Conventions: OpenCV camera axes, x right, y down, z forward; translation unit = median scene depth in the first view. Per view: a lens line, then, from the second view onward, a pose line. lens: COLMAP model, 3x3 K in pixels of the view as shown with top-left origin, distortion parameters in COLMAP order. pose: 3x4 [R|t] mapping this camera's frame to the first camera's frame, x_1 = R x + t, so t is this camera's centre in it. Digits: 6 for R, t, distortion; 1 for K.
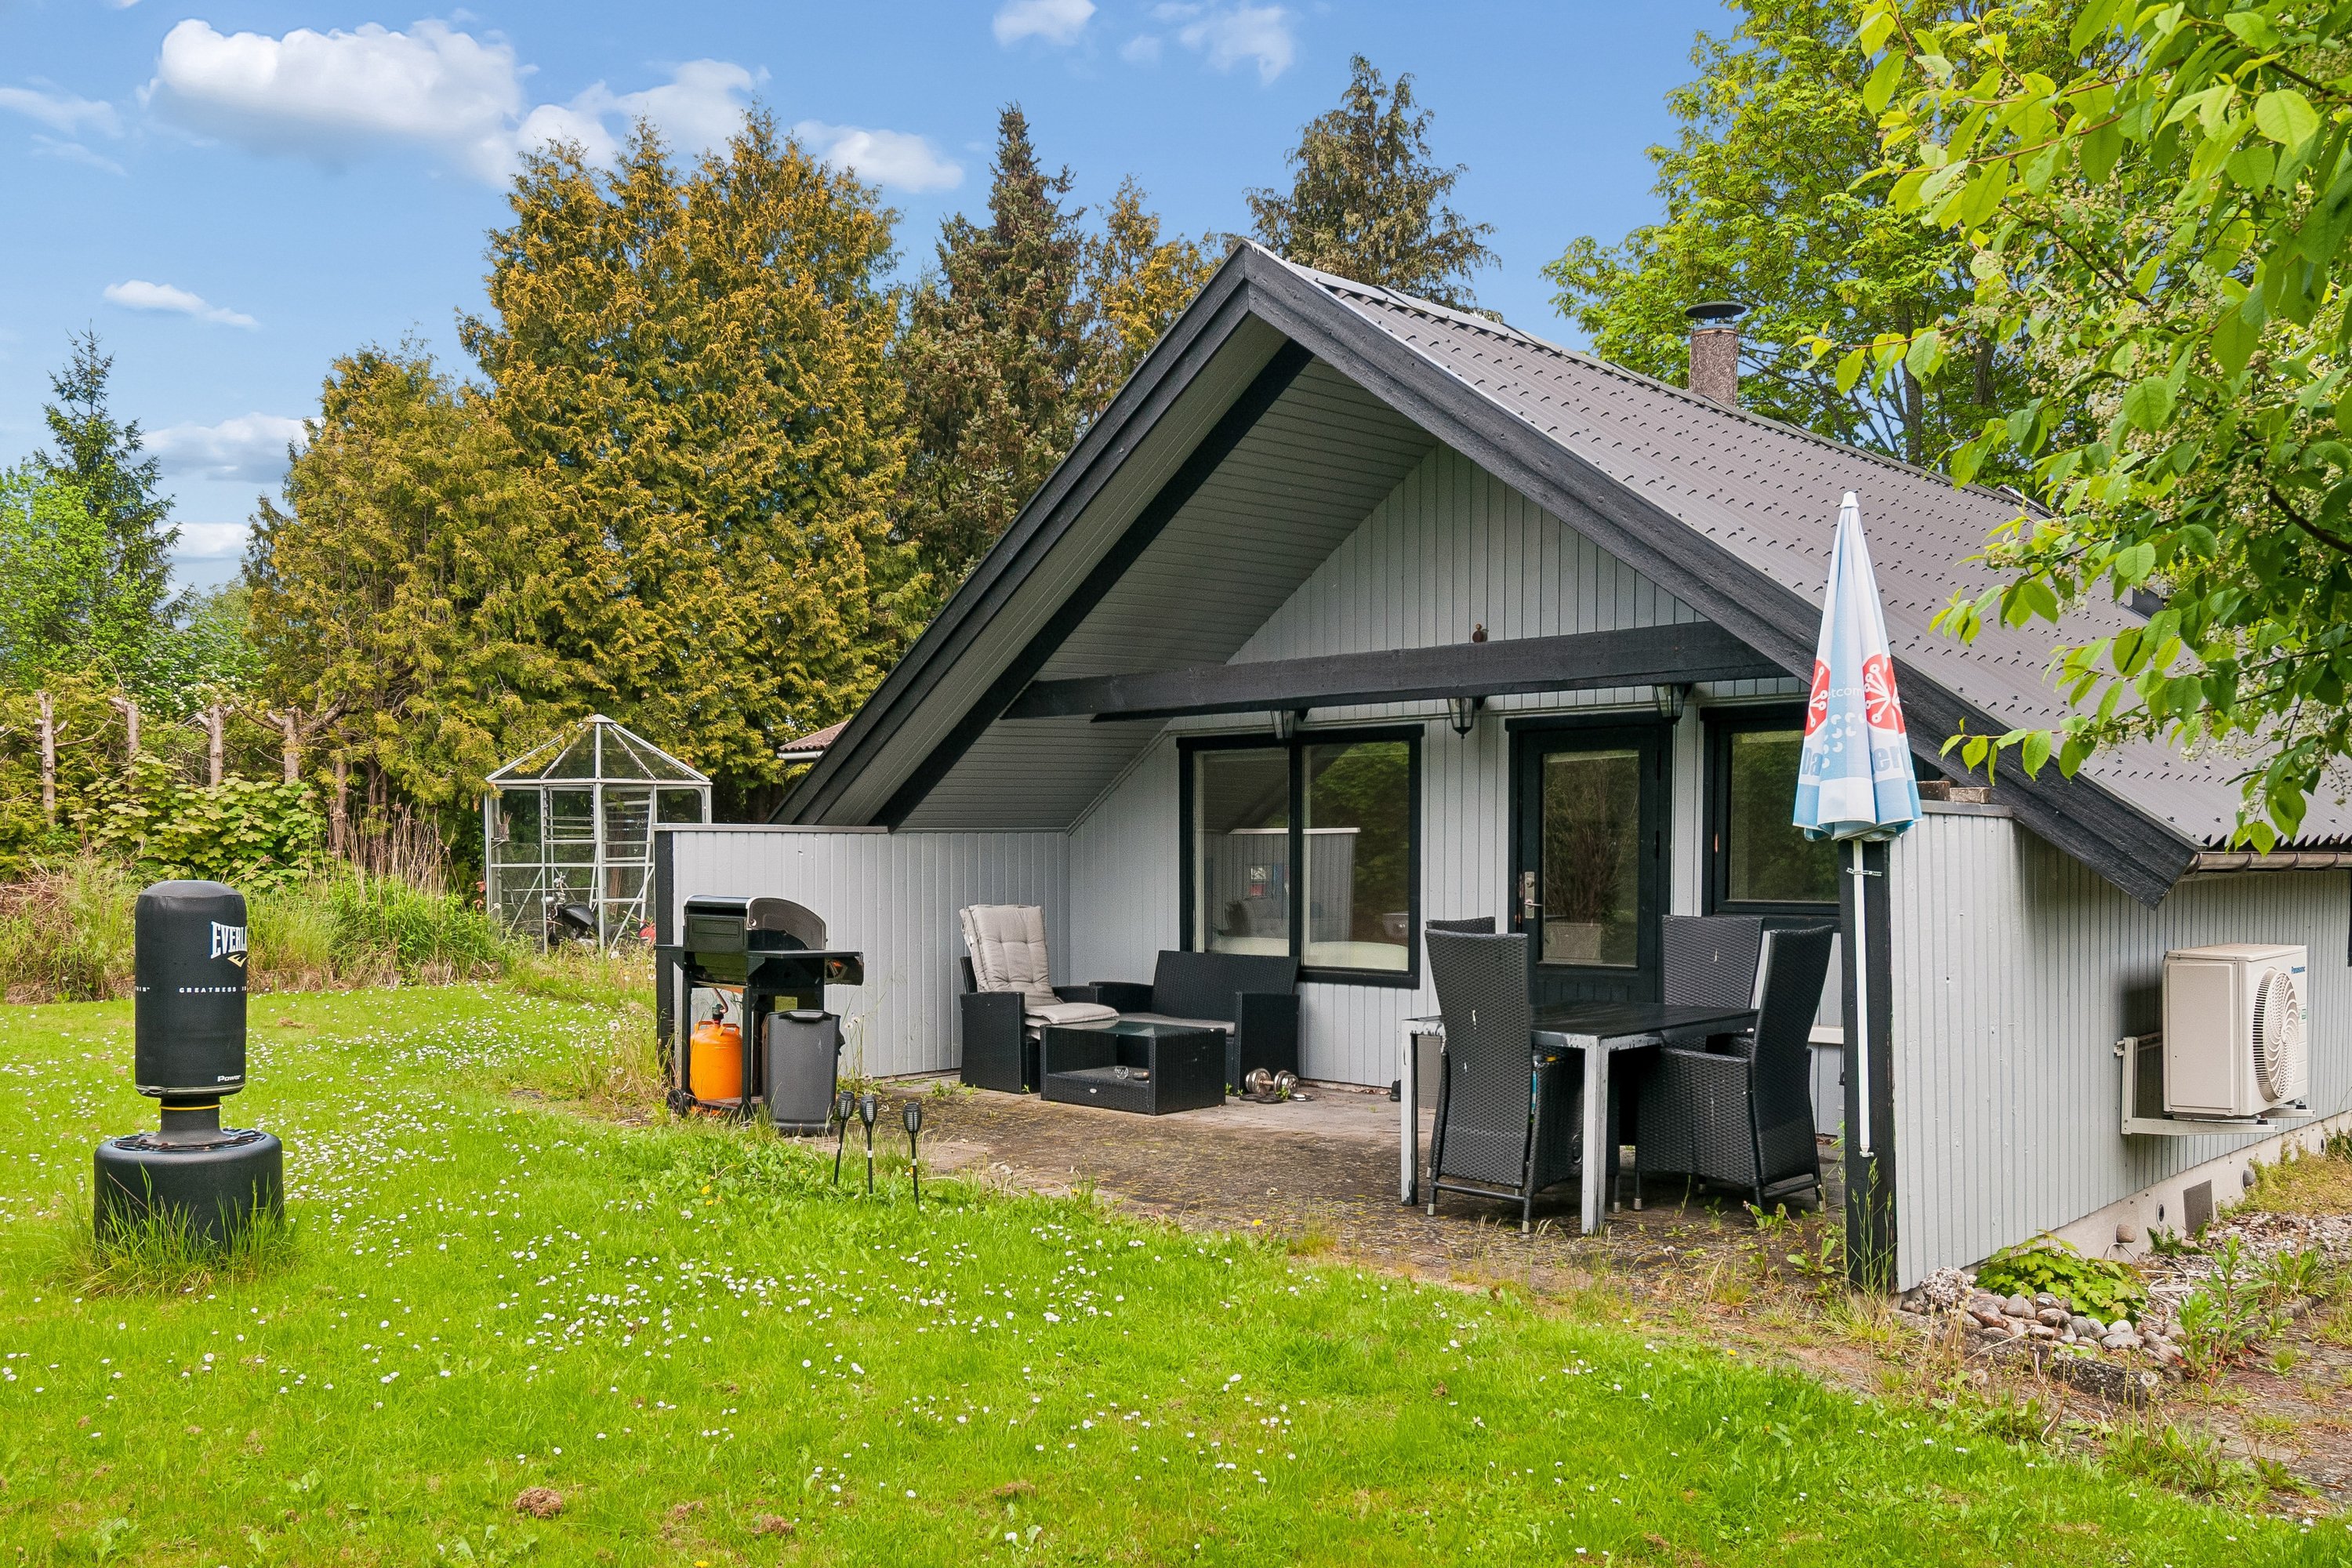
lens RADIAL K [[1896.9, 0, 1135.2], [0, 1896.9, 905.8], [0, 0, 1]] dist [-0.007672, 0.003824]
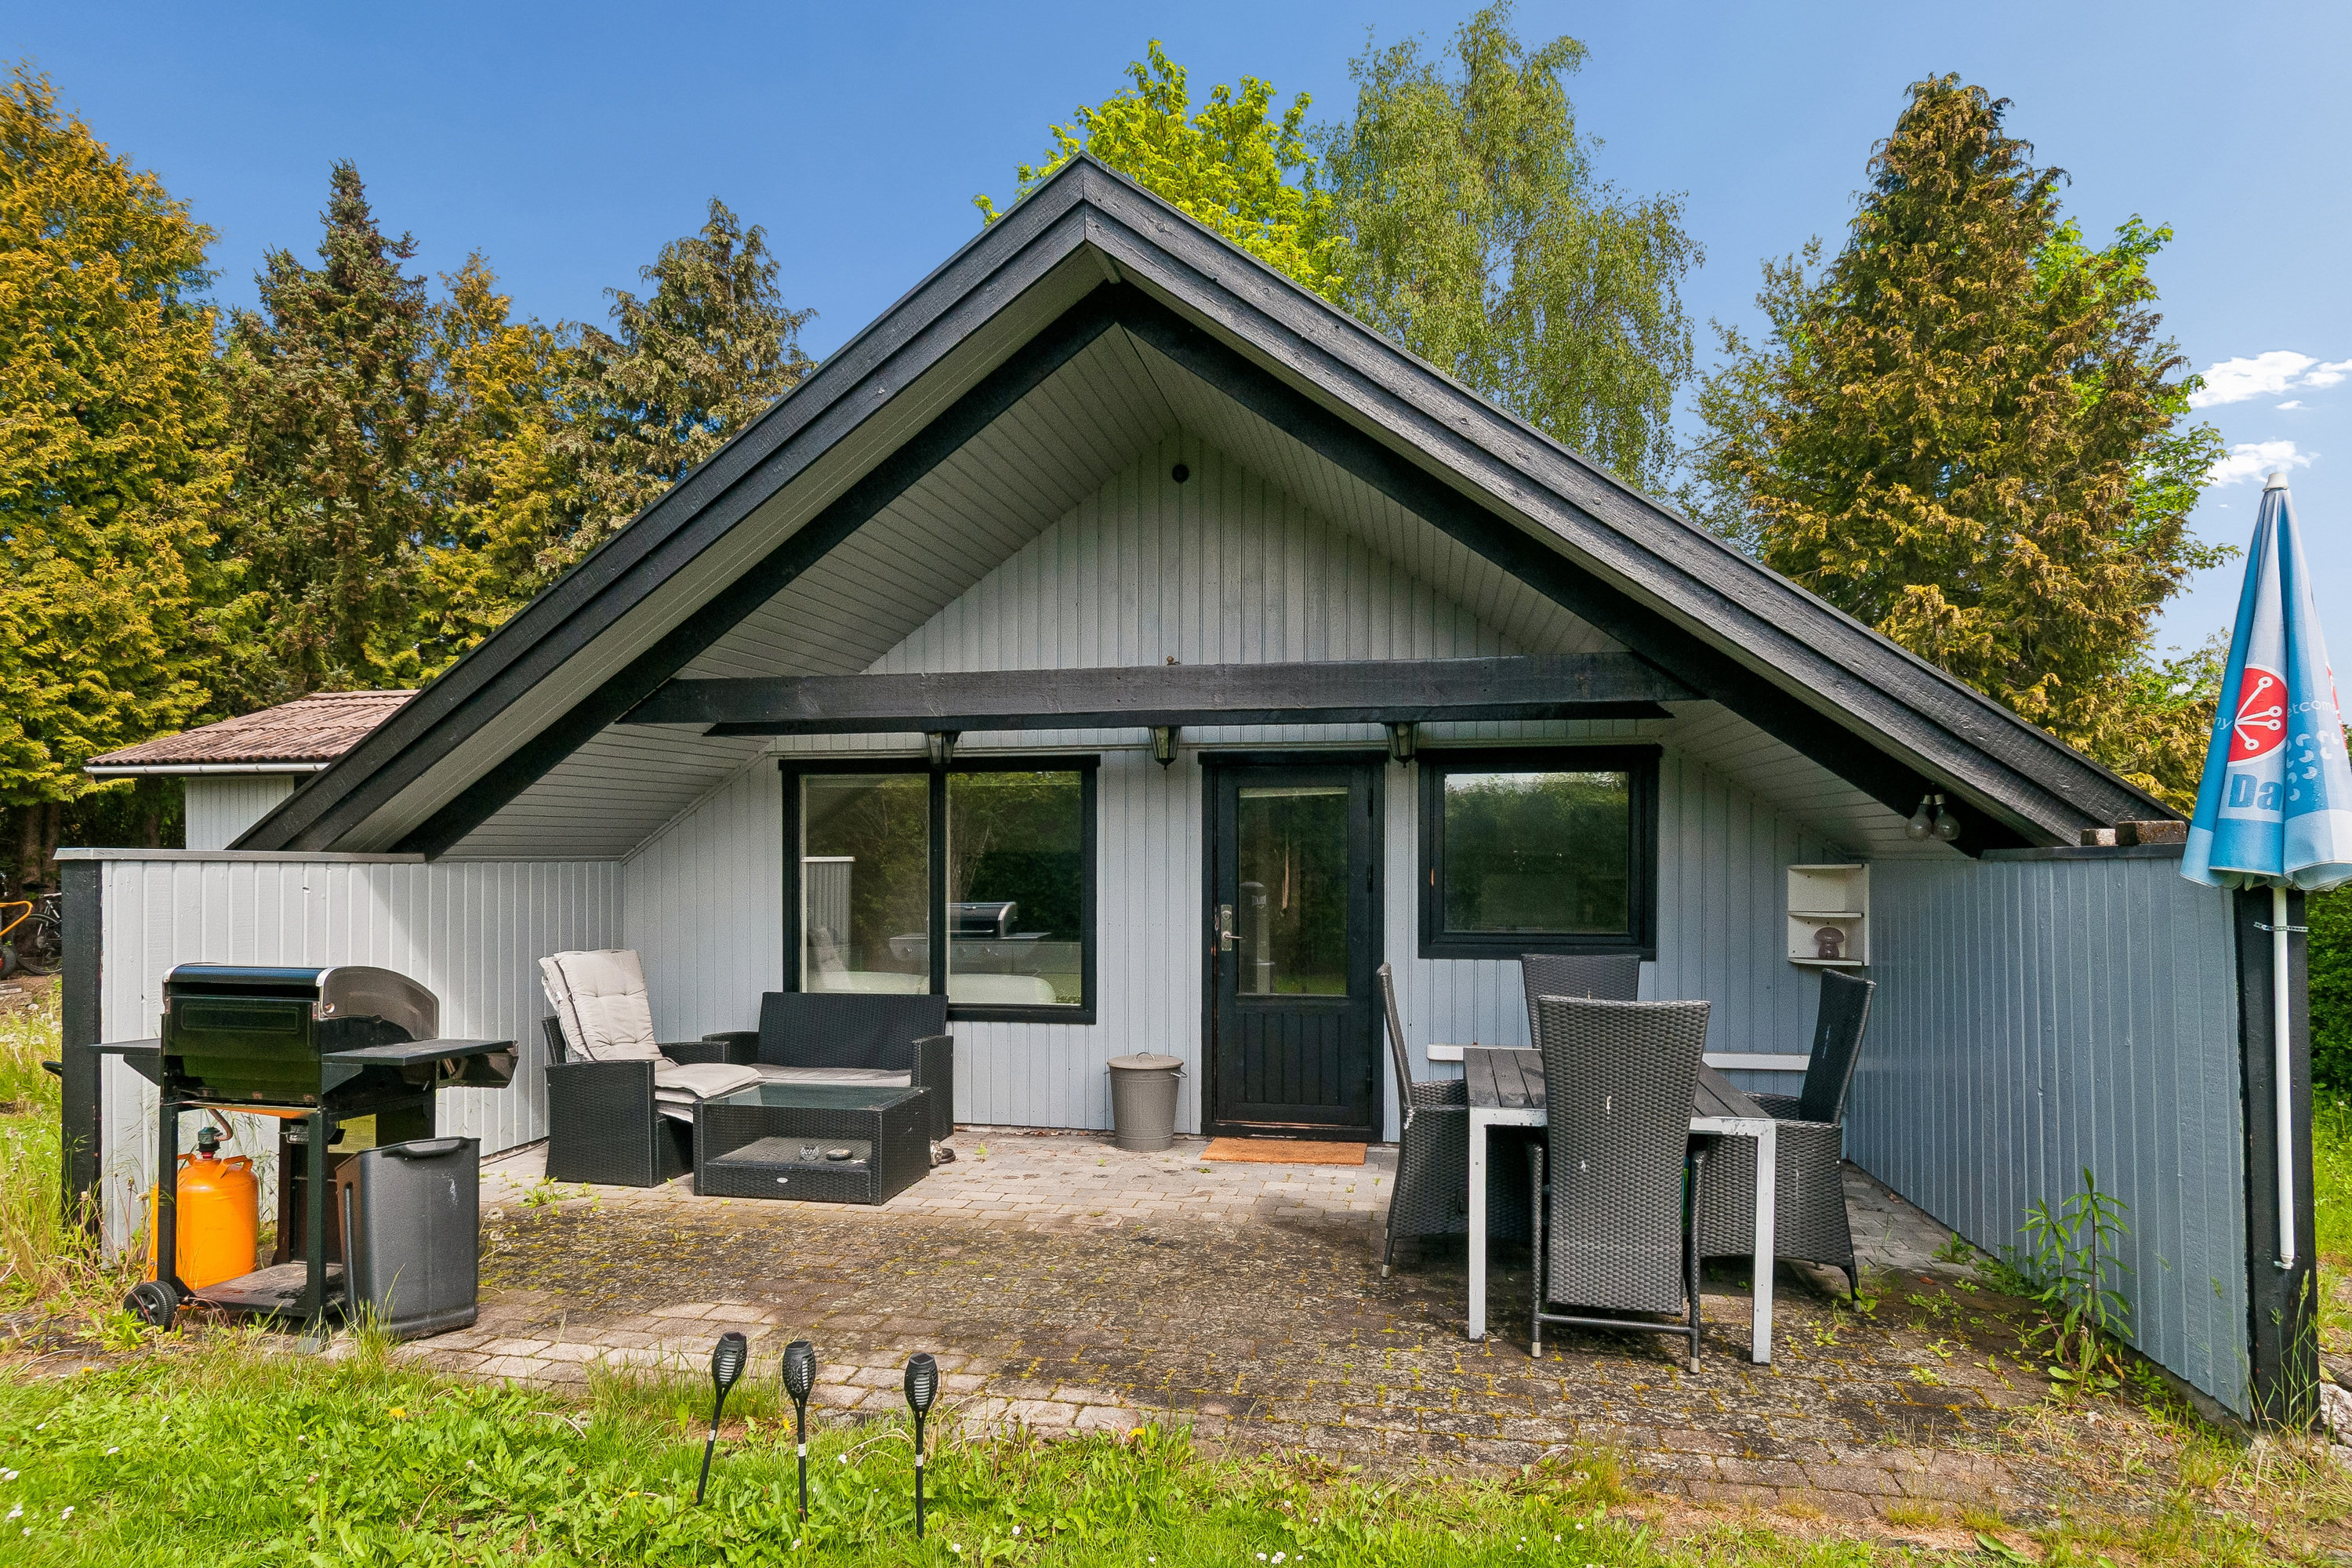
lens RADIAL K [[1267.4, 0, 1174.9], [0, 1267.4, 865.2], [0, 0, 1]] dist [-0.000309, -0.001930]
pose [[0.832021, 0.001270, 0.554742, -0.089310], [0.015861, 0.999534, -0.026078, -0.010393], [-0.554517, 0.030497, 0.831614, 0.217910]]
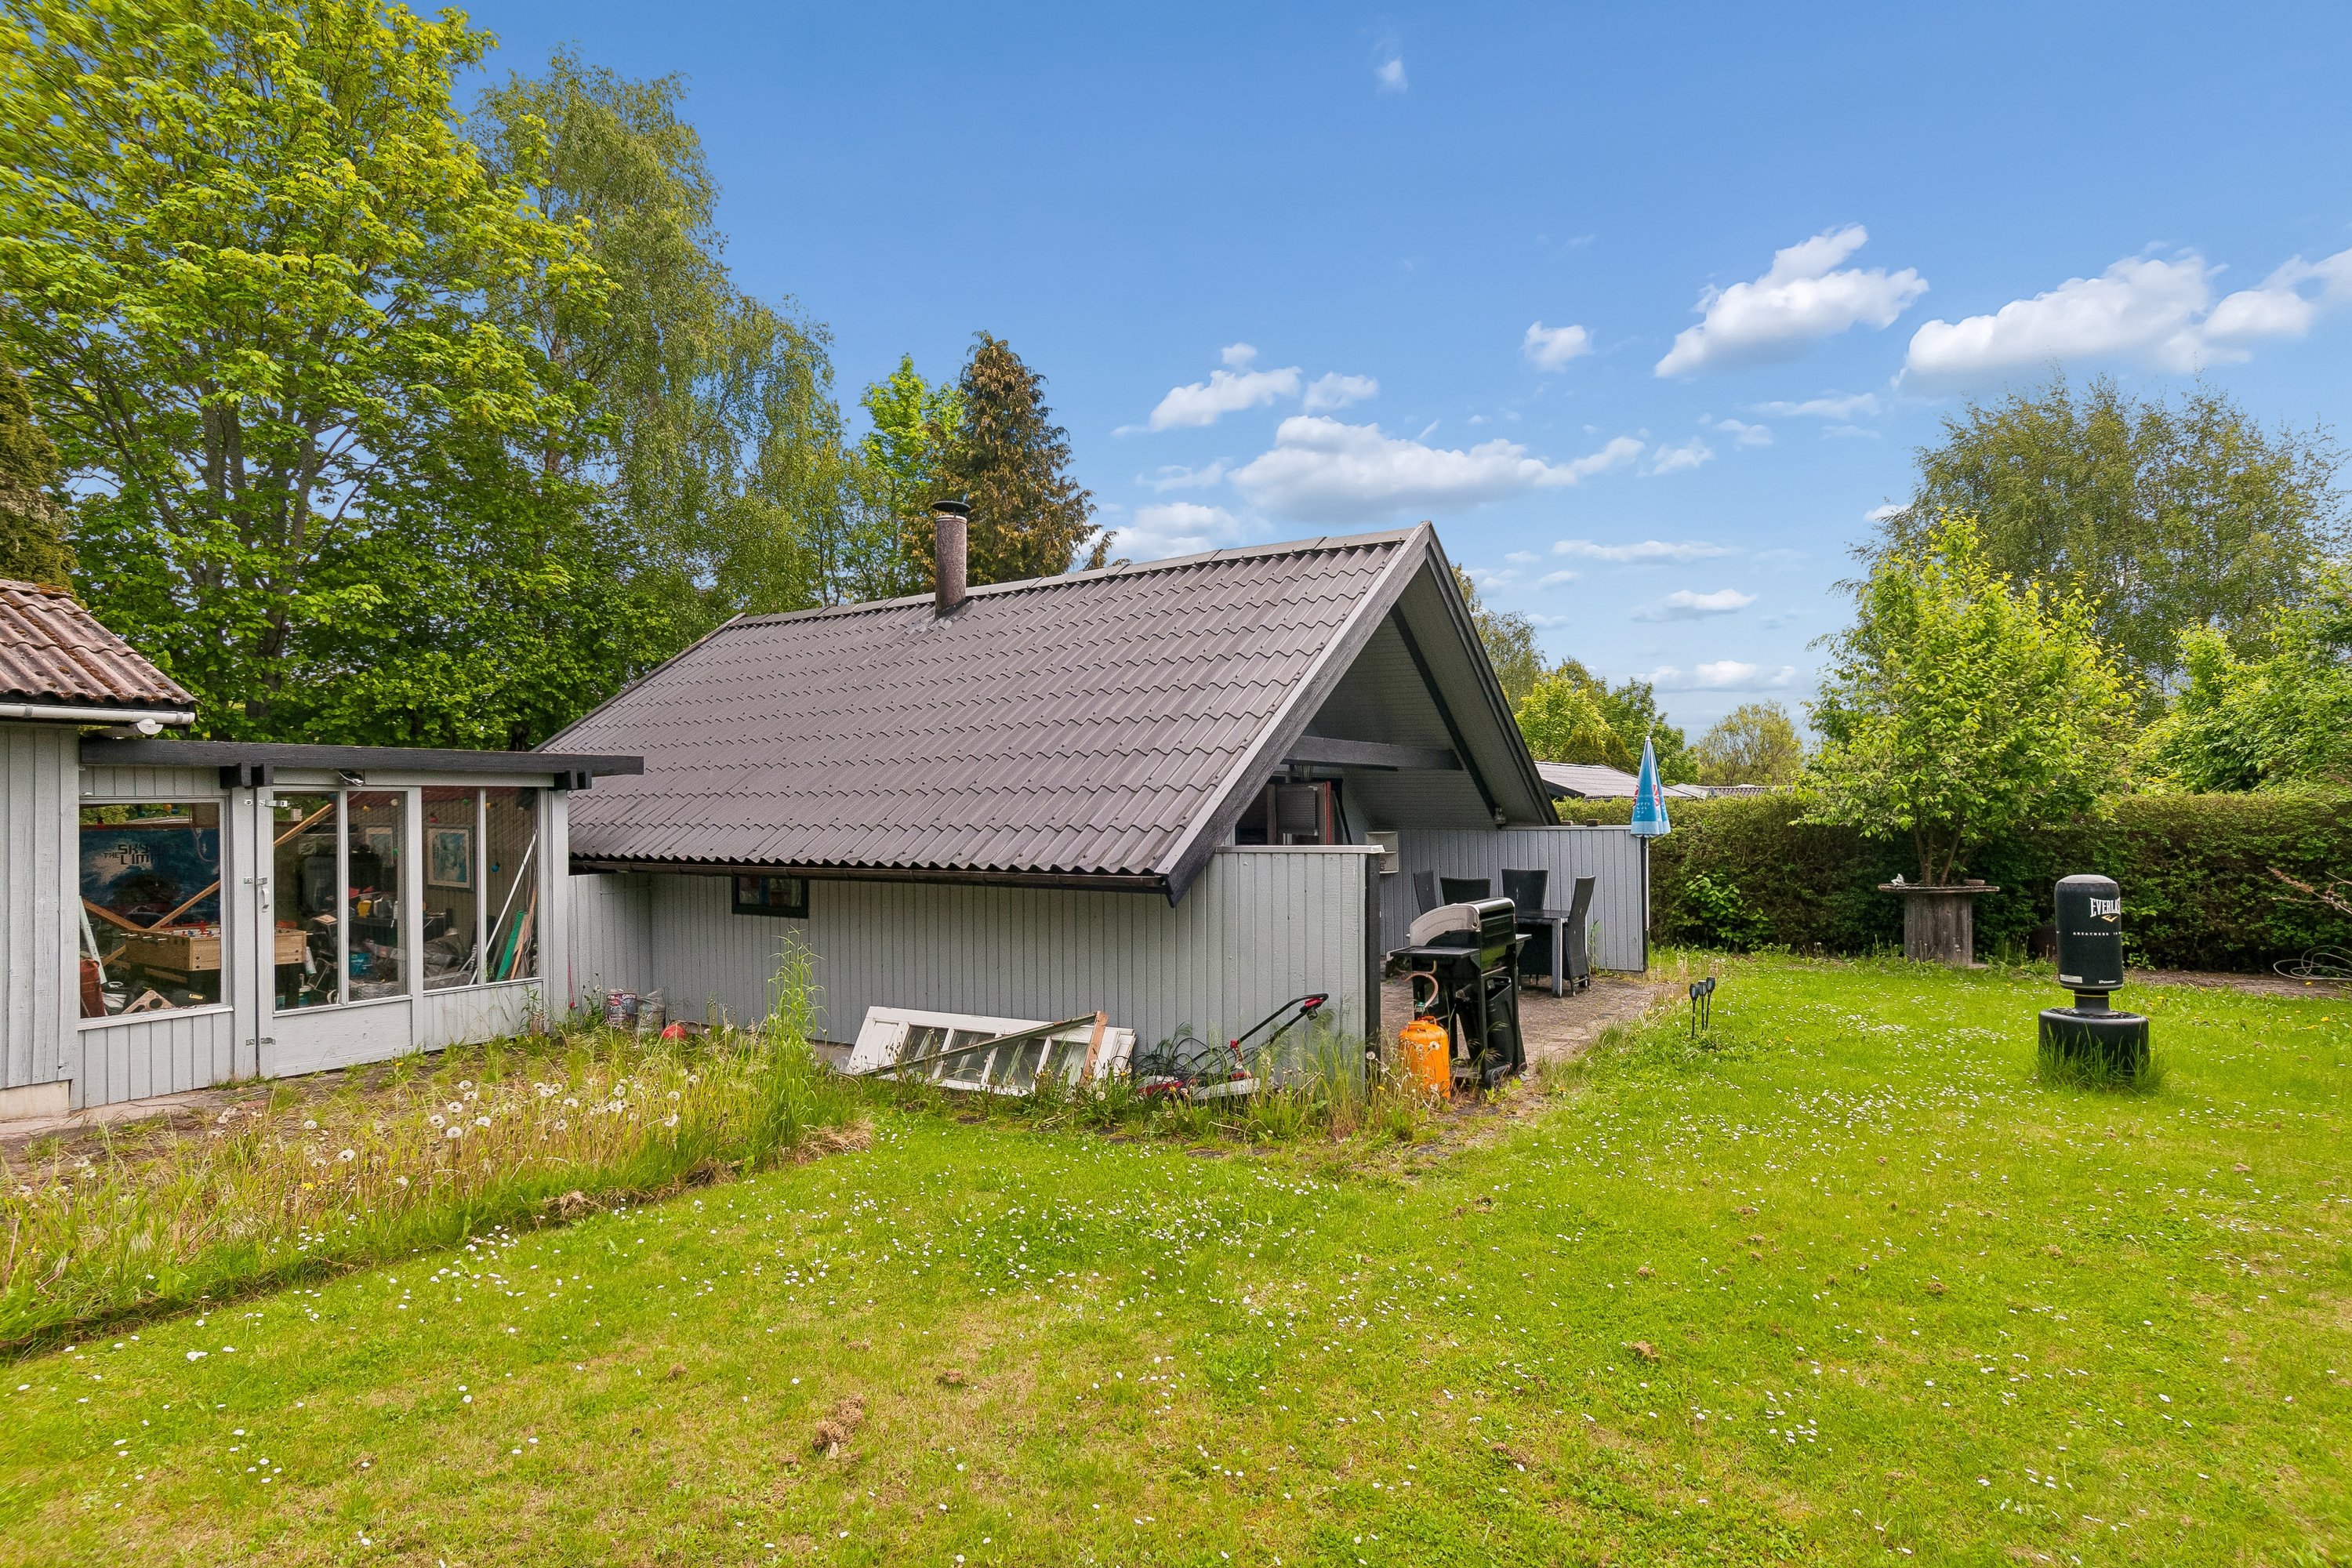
lens RADIAL K [[1221.5, 0, 1210.1], [0, 1221.5, 809.3], [0, 0, 1]] dist [0.004492, -0.011503]
pose [[-0.225272, 0.005225, 0.974282, -0.452056], [0.038099, 0.999268, 0.003450, -0.036476], [-0.973551, 0.037897, -0.225306, 0.635794]]
